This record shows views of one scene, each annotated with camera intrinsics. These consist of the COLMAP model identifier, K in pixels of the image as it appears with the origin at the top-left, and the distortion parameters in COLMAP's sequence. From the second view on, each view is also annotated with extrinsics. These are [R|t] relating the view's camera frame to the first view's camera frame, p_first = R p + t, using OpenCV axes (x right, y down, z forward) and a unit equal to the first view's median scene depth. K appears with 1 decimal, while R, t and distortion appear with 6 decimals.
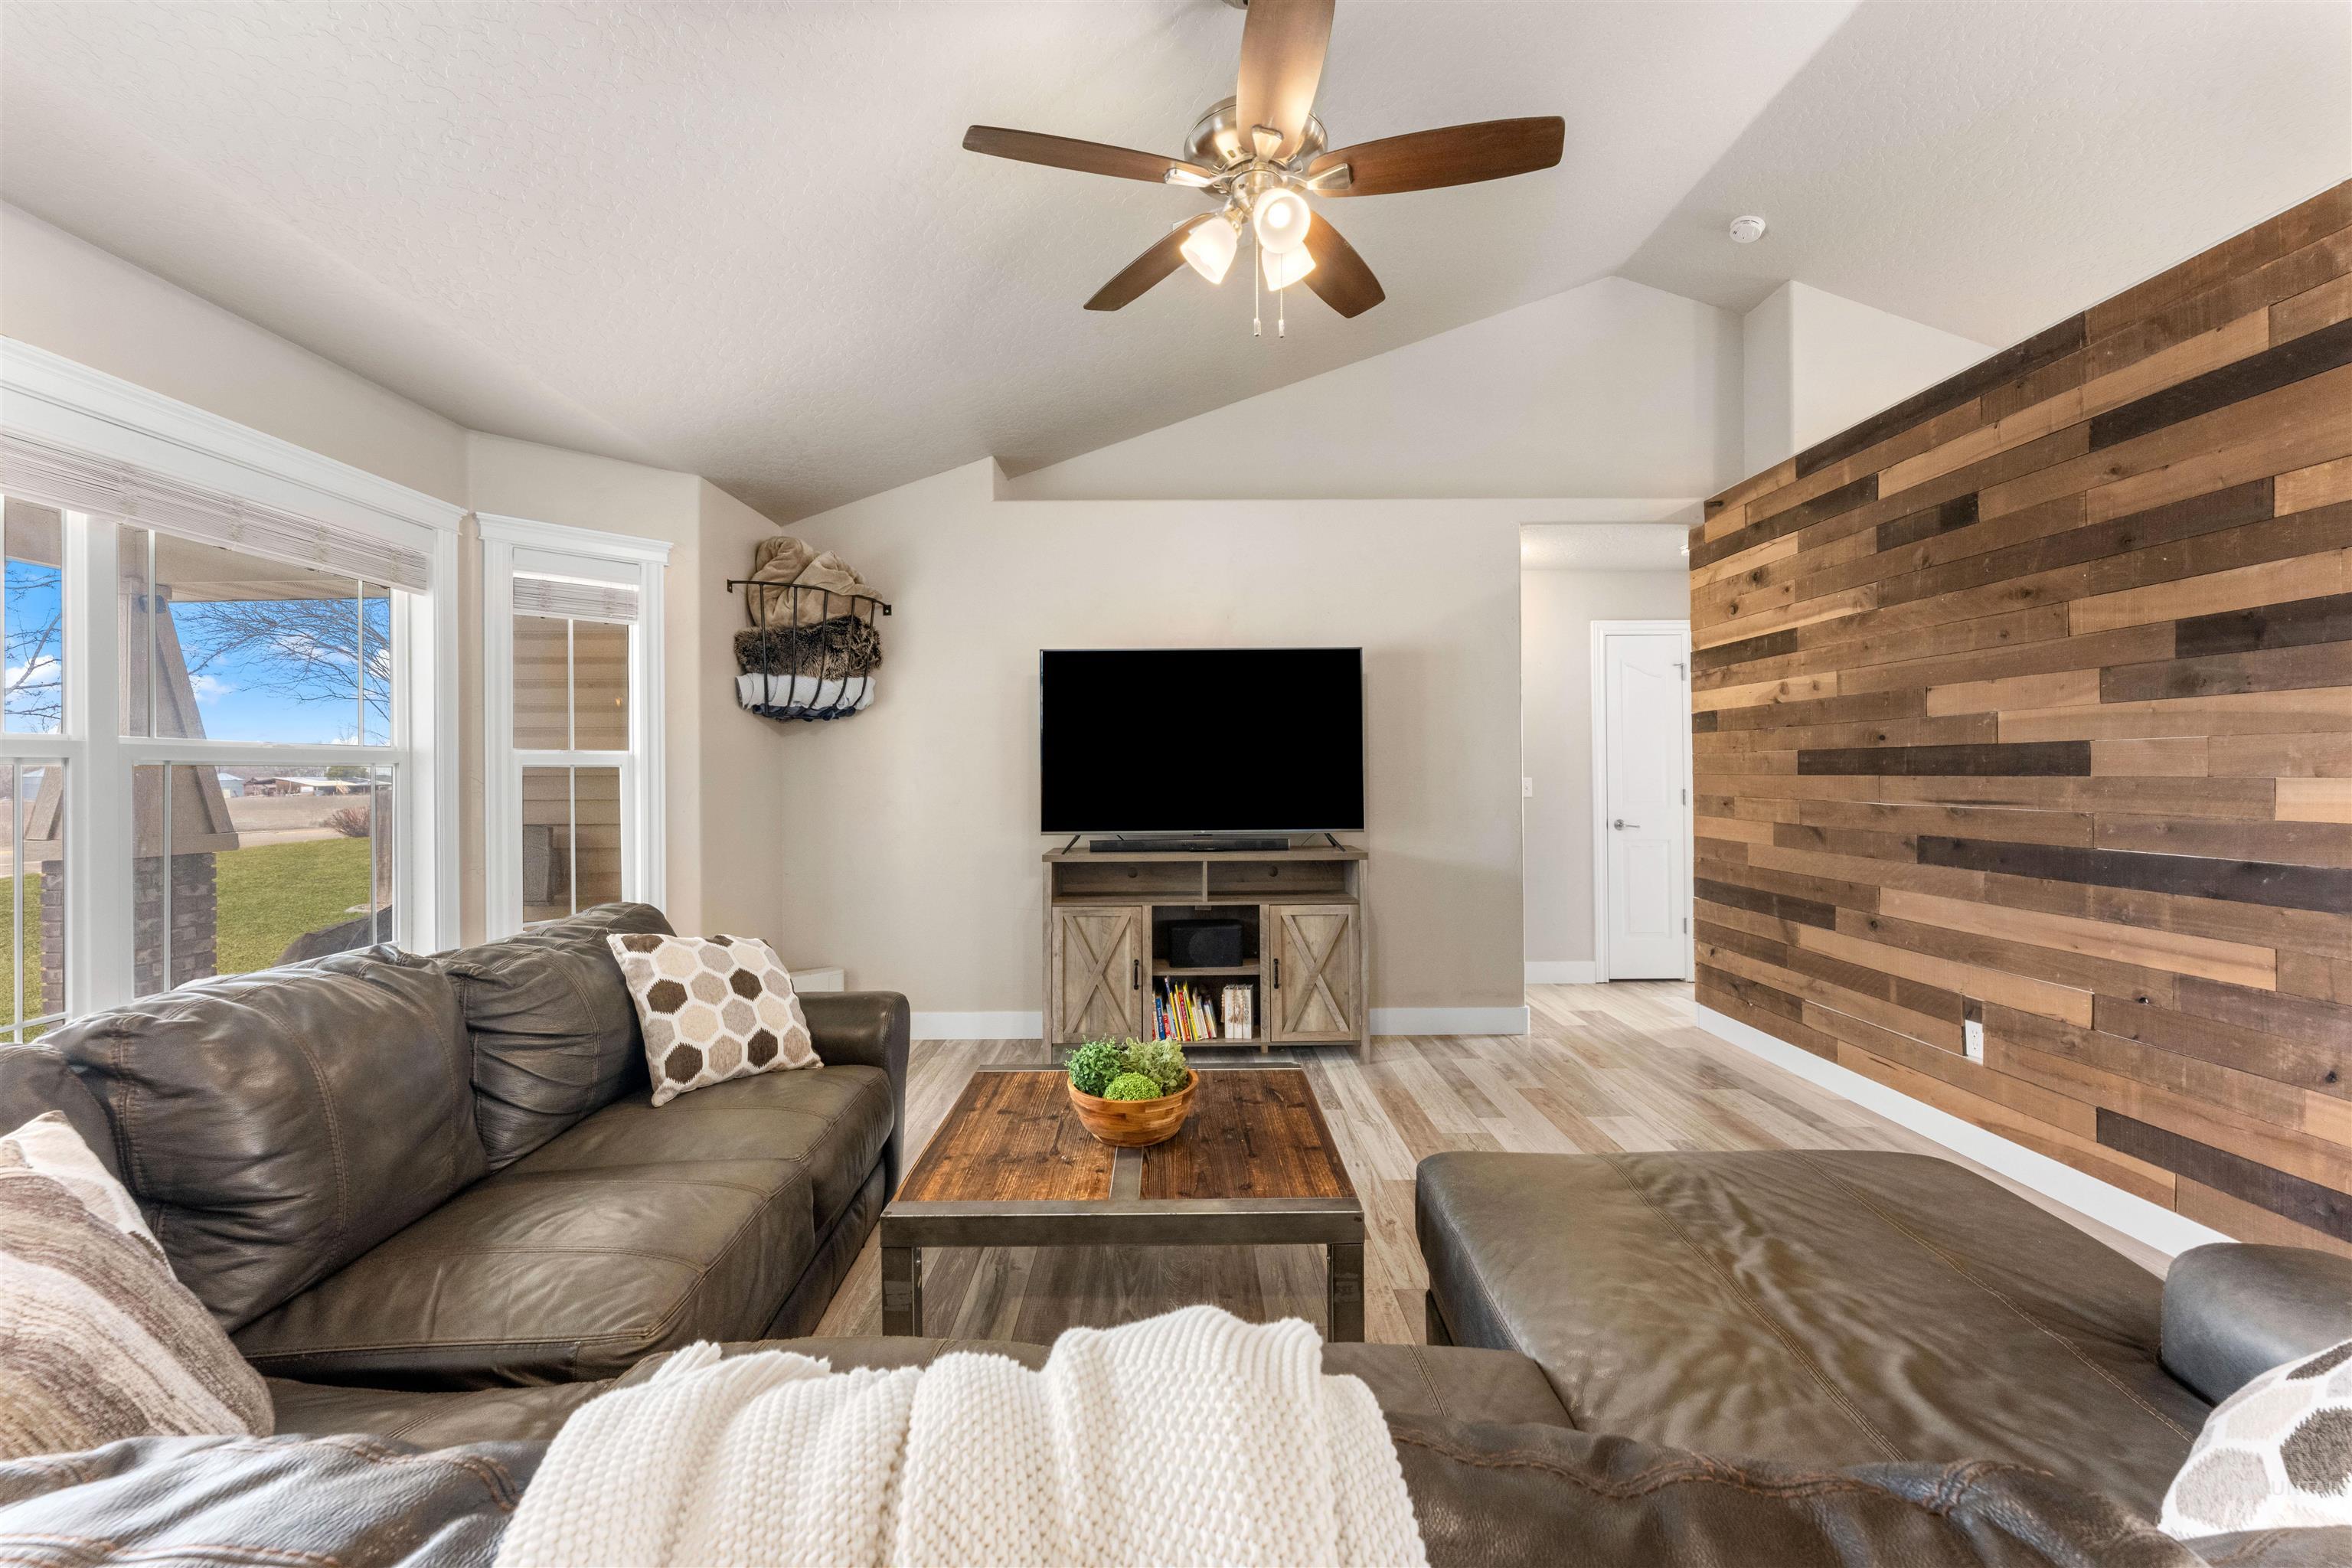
lens RADIAL K [[950.1, 0, 1195.6], [0, 950.1, 762.3], [0, 0, 1]] dist [-0.000921, -0.000188]
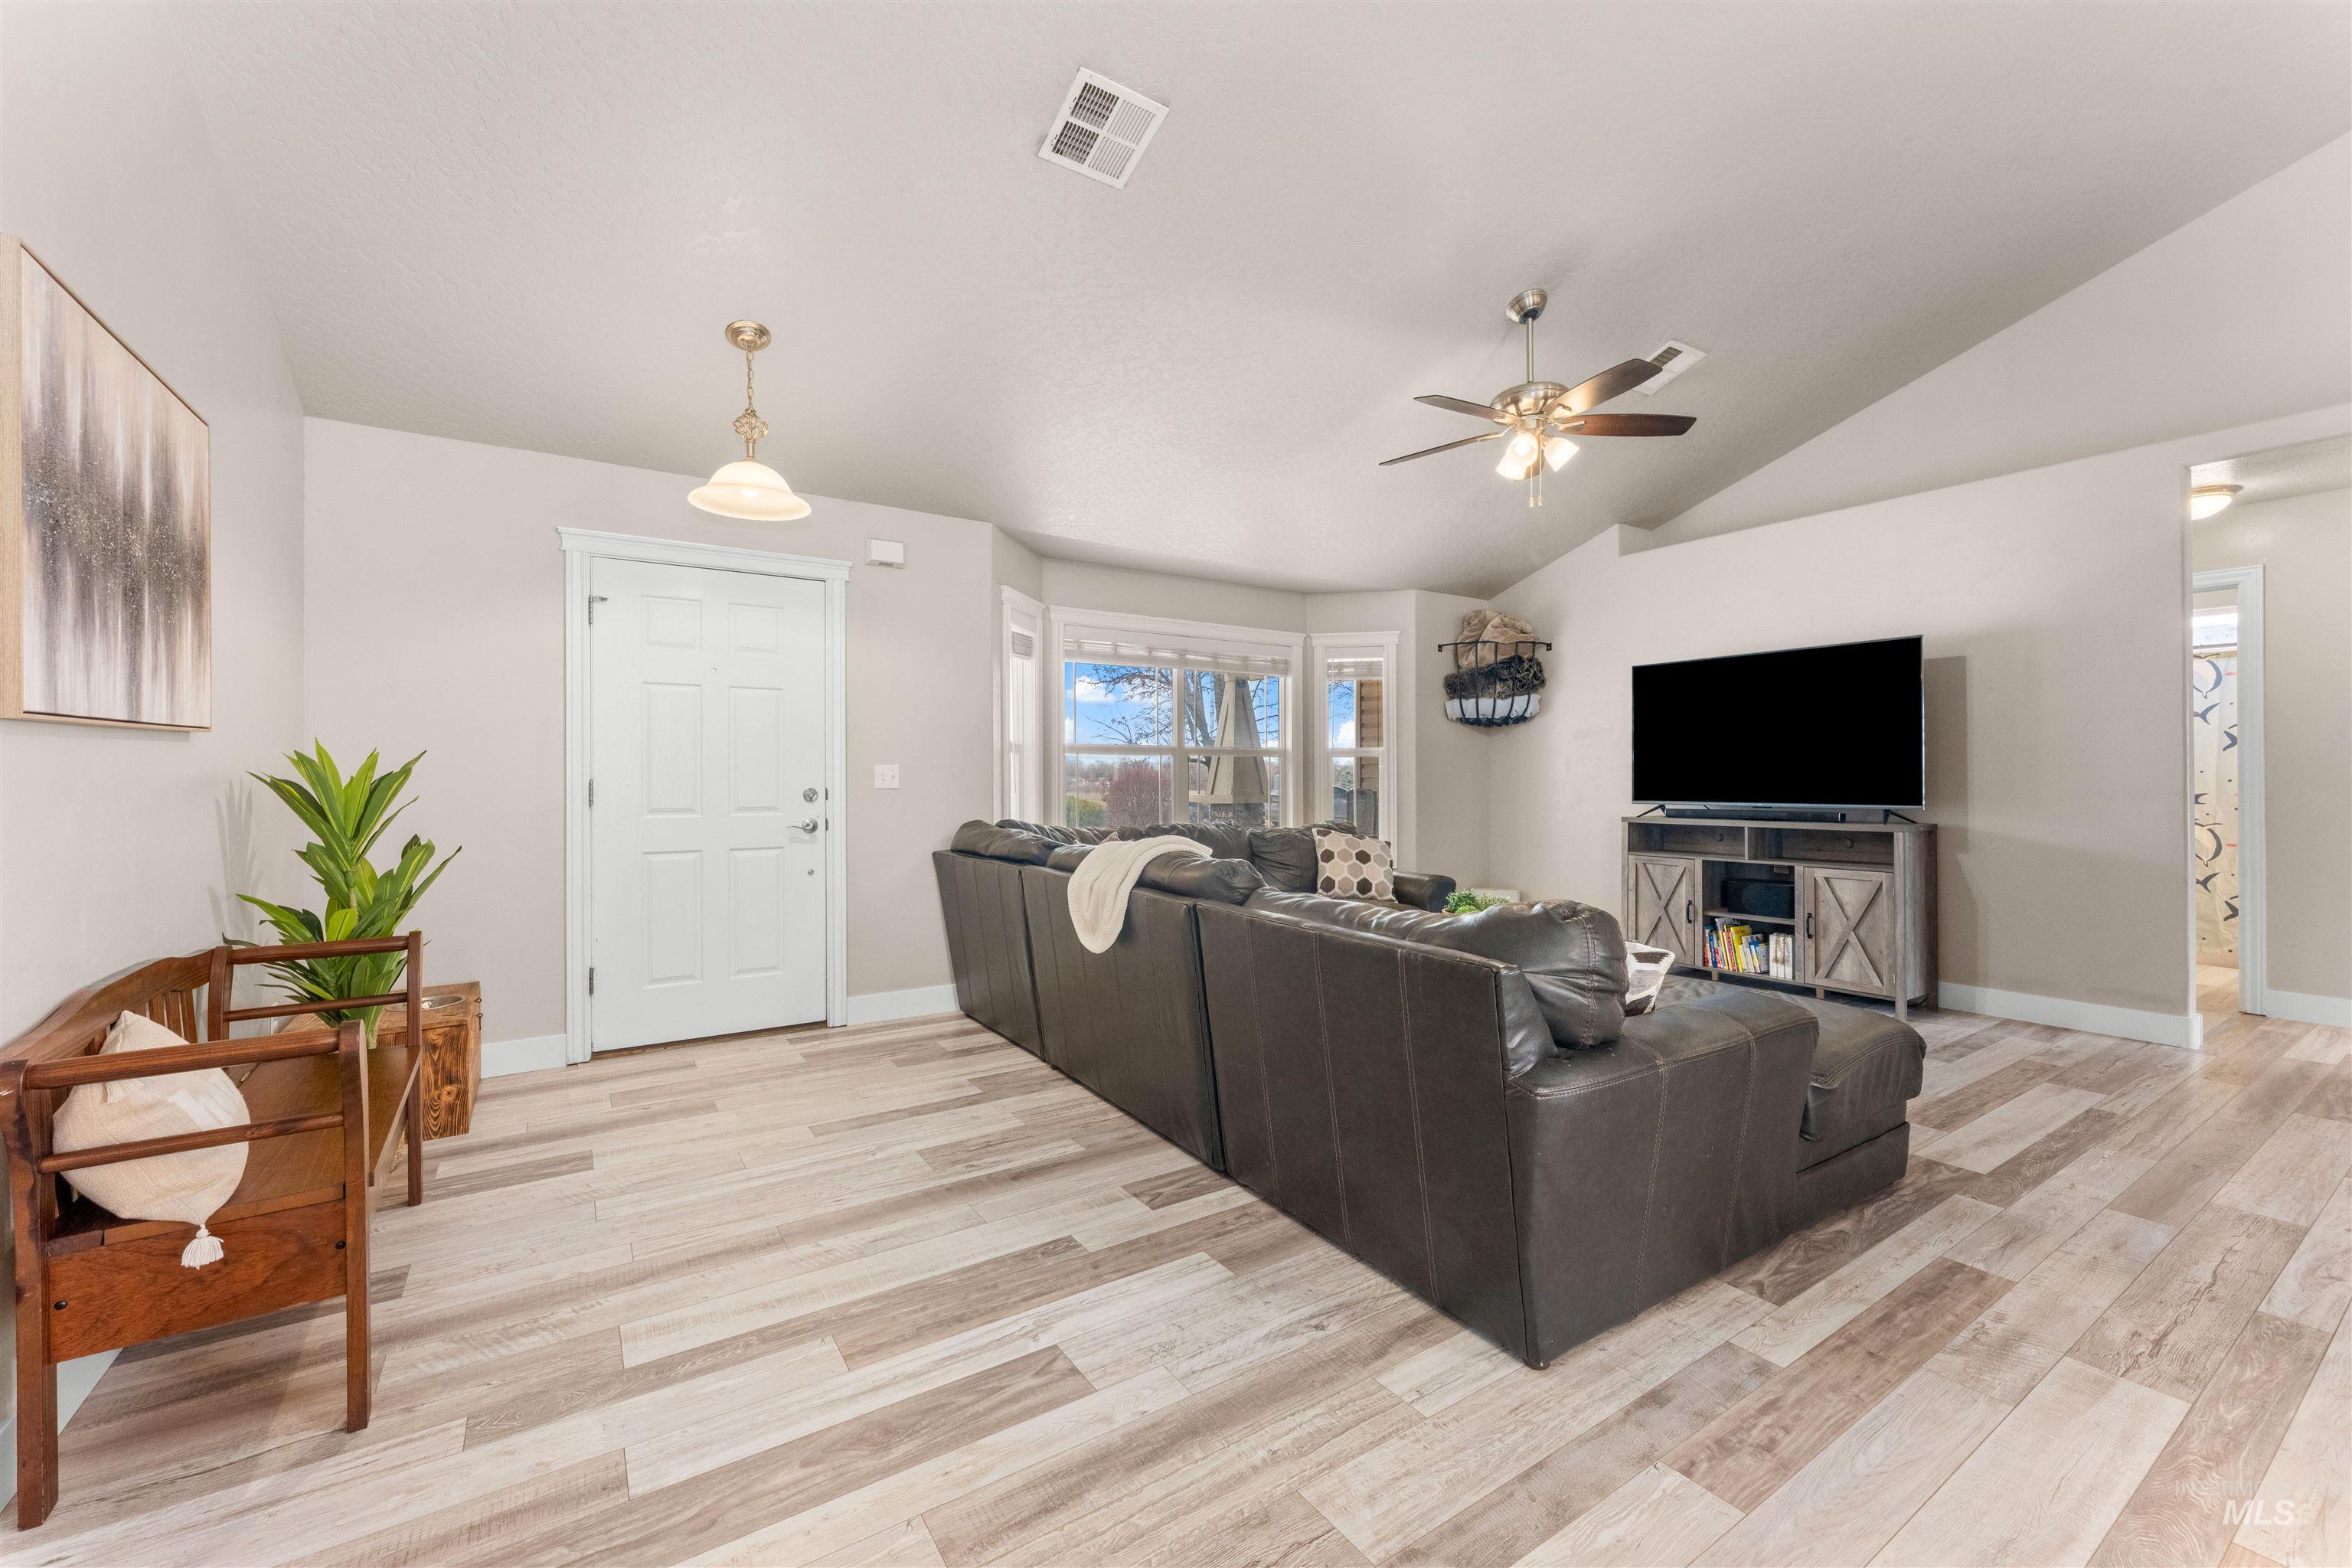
lens RADIAL K [[950.1, 0, 1177.3], [0, 950.1, 774.2], [0, 0, 1]] dist [-0.000921, -0.000188]
pose [[0.536387, 0.000170, -0.843972, 0.653120], [0.009201, 0.999939, 0.006049, 0.021497], [0.843922, -0.011010, 0.536353, -0.282808]]
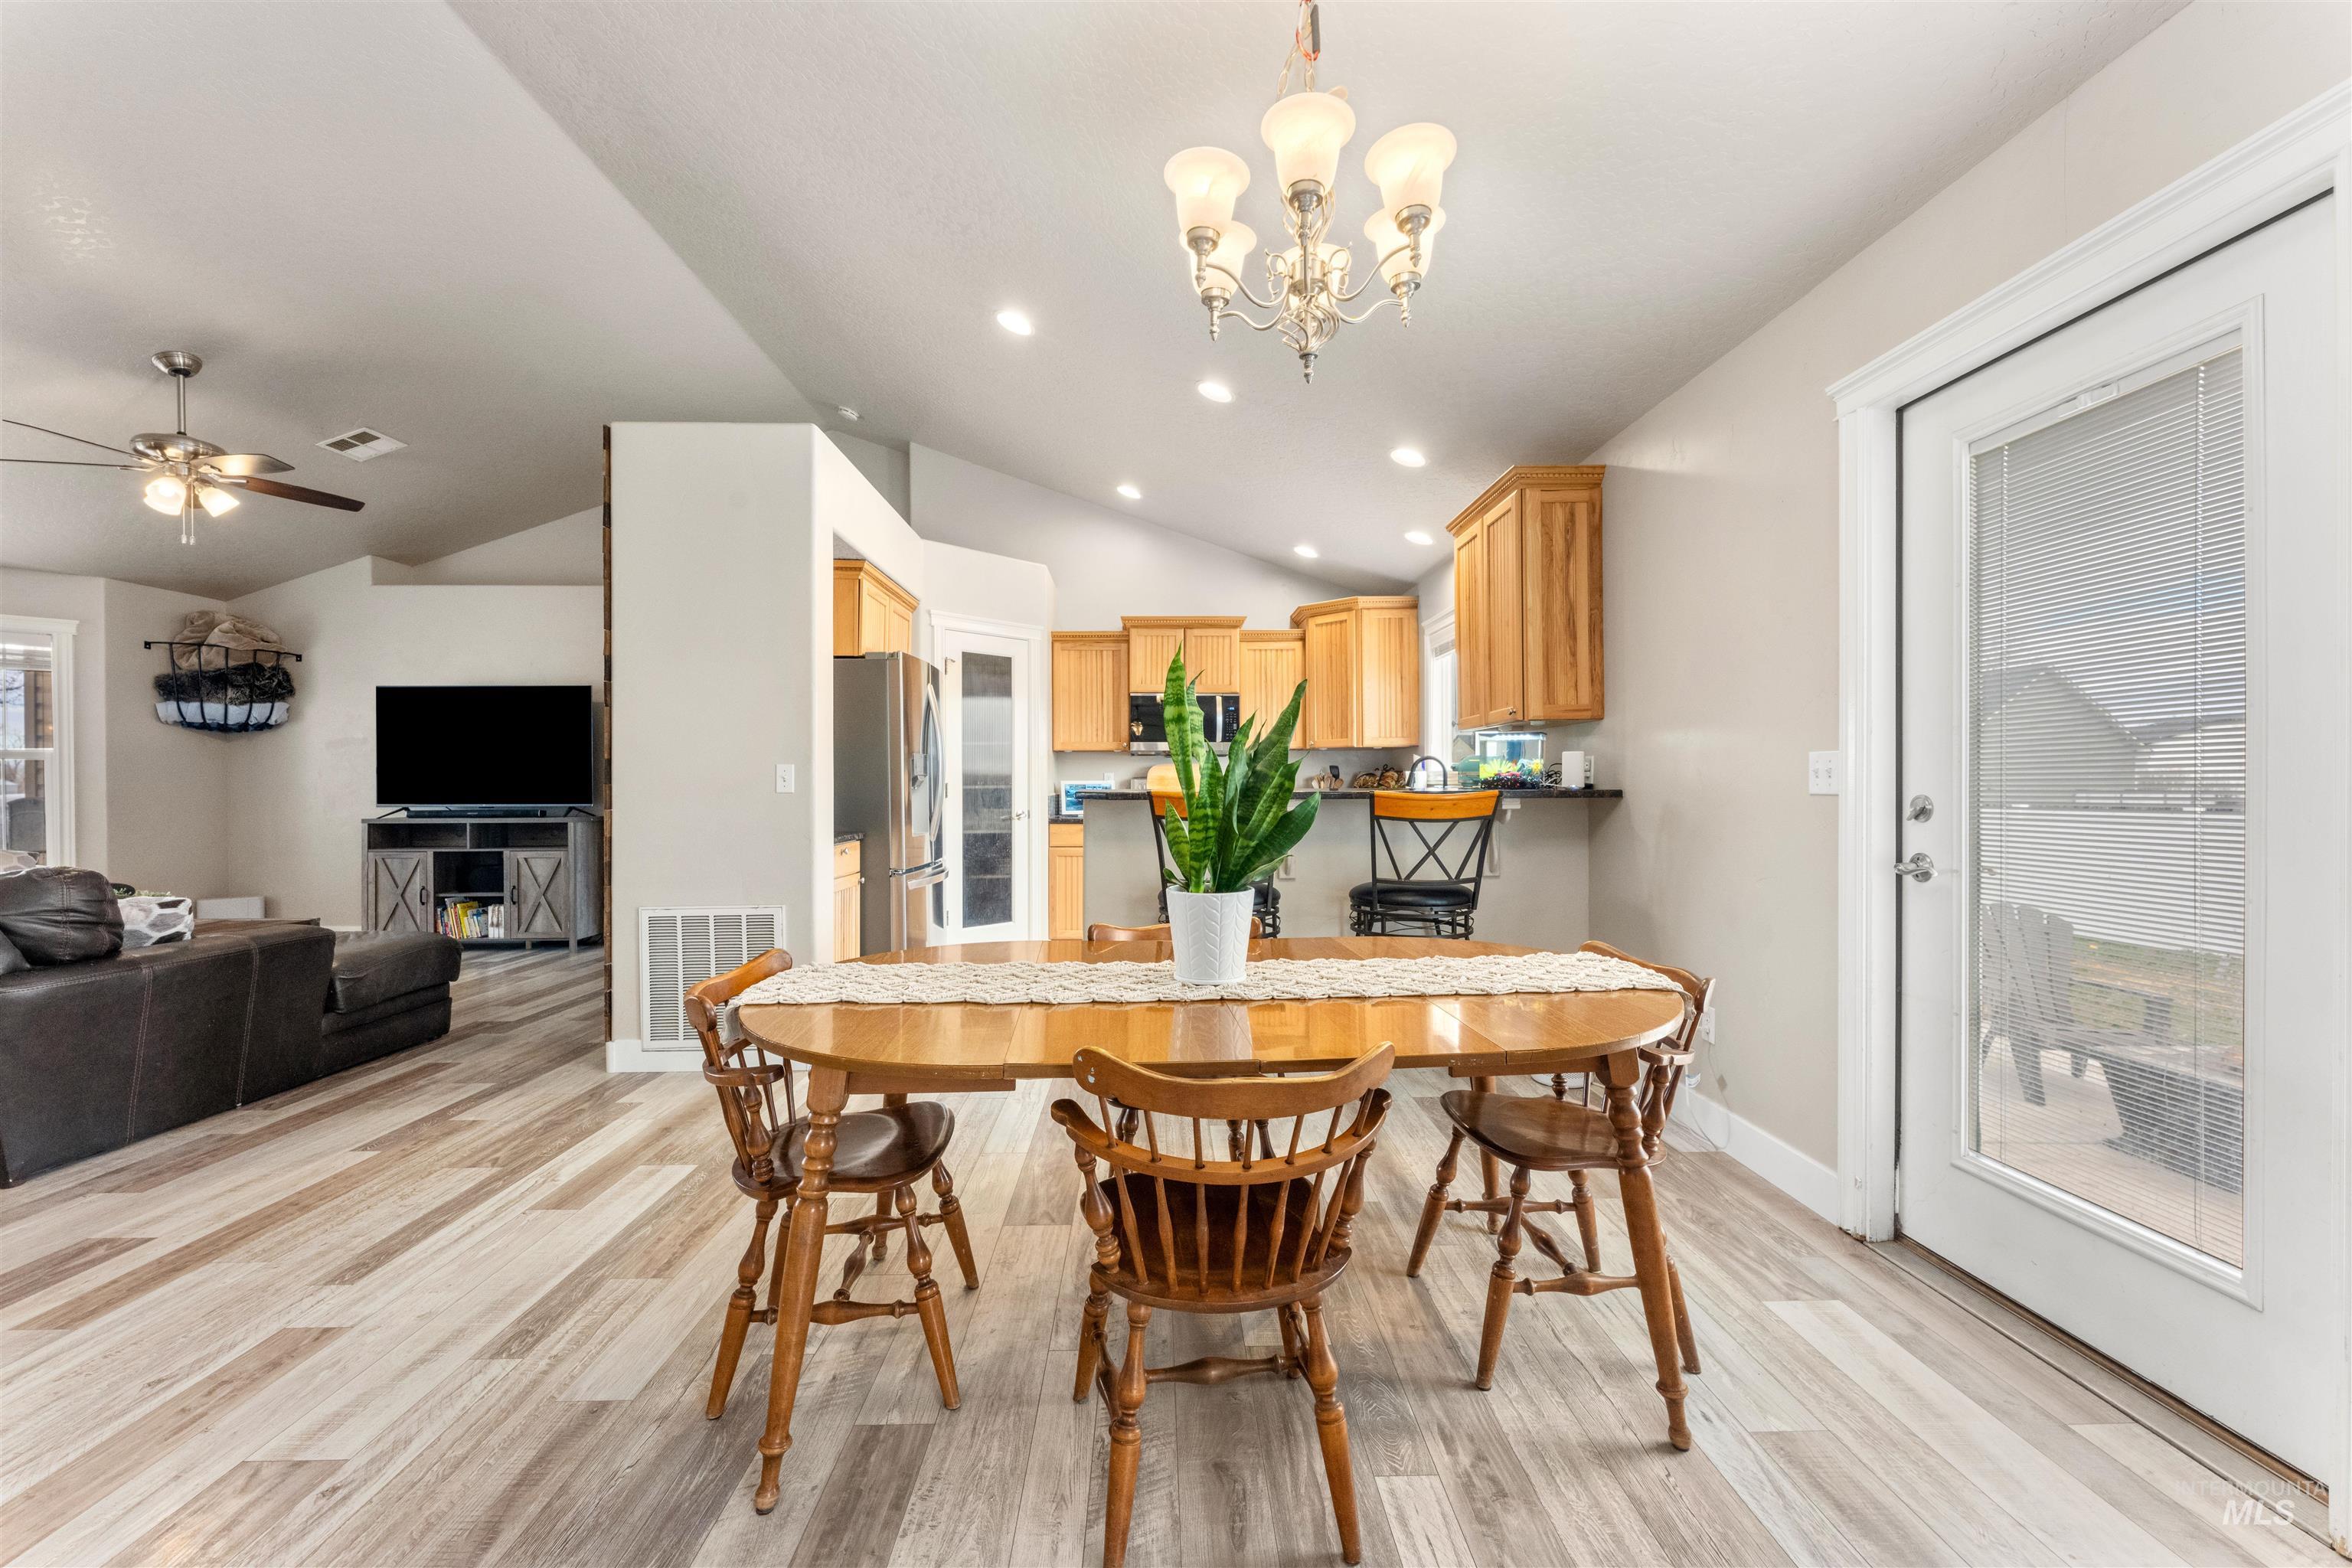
lens RADIAL K [[950.1, 0, 1195.1], [0, 950.1, 792.9], [0, 0, 1]] dist [-0.000921, -0.000188]
pose [[0.999978, 0.004143, 0.005198, 1.191993], [-0.004243, 0.999803, 0.019385, 0.019427], [-0.005117, -0.019406, 0.999799, -0.561262]]
